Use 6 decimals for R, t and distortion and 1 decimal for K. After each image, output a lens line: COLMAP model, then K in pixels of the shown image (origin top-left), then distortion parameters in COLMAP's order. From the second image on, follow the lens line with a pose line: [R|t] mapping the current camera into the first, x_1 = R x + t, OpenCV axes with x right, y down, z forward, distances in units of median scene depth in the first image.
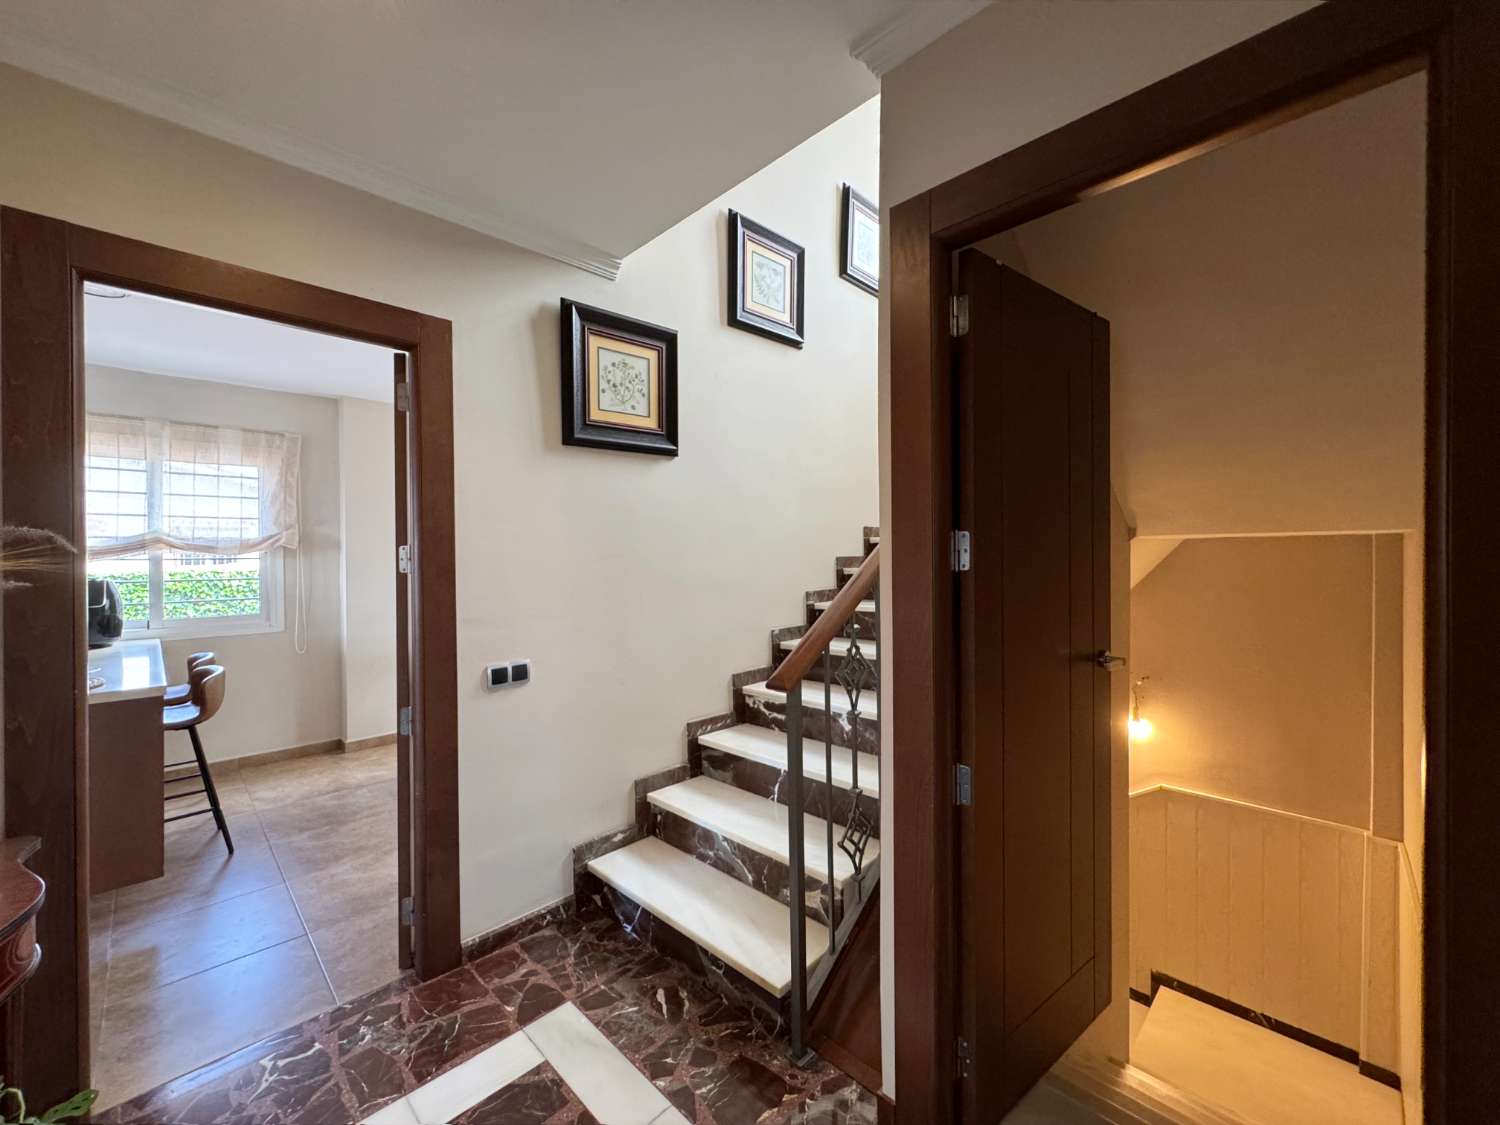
lens RADIAL K [[605.5, 0, 750.9], [0, 605.5, 565.7], [0, 0, 1]] dist [0.001237, -0.000984]
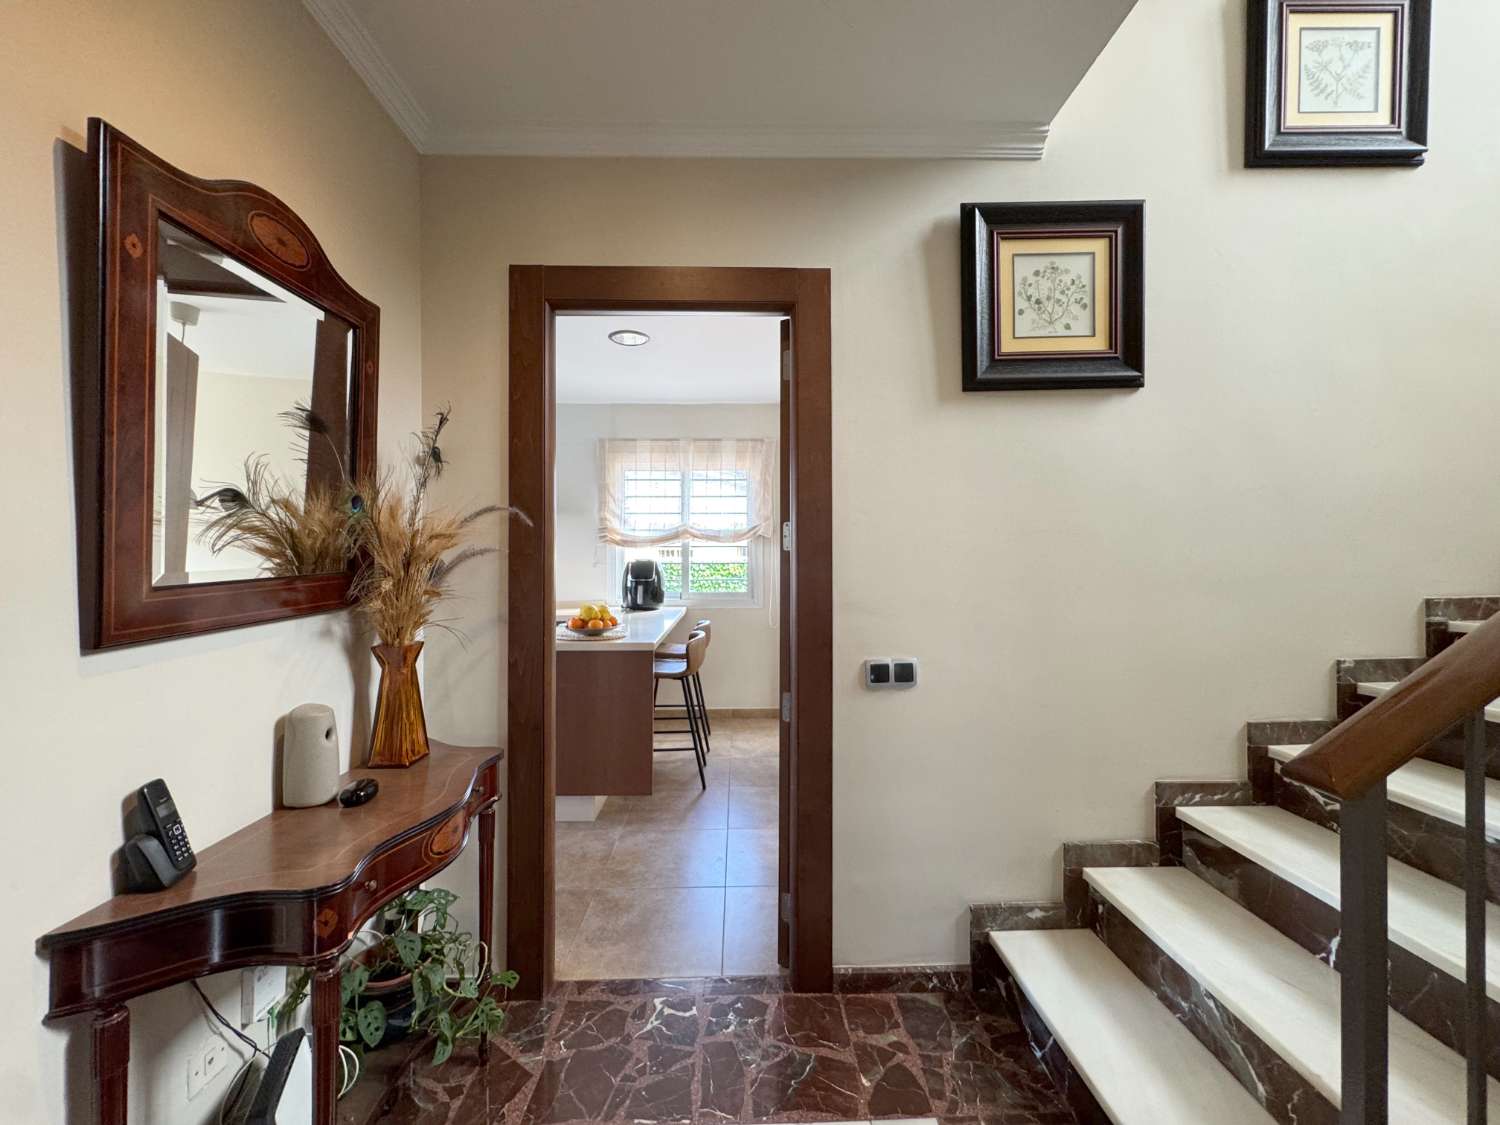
lens RADIAL K [[605.5, 0, 748.9], [0, 605.5, 559.7], [0, 0, 1]] dist [0.001237, -0.000984]
pose [[0.724464, 0.013133, -0.689187, 0.032710], [-0.015341, 0.999878, 0.002927, 0.020195], [0.689142, 0.008452, 0.724577, 0.227980]]
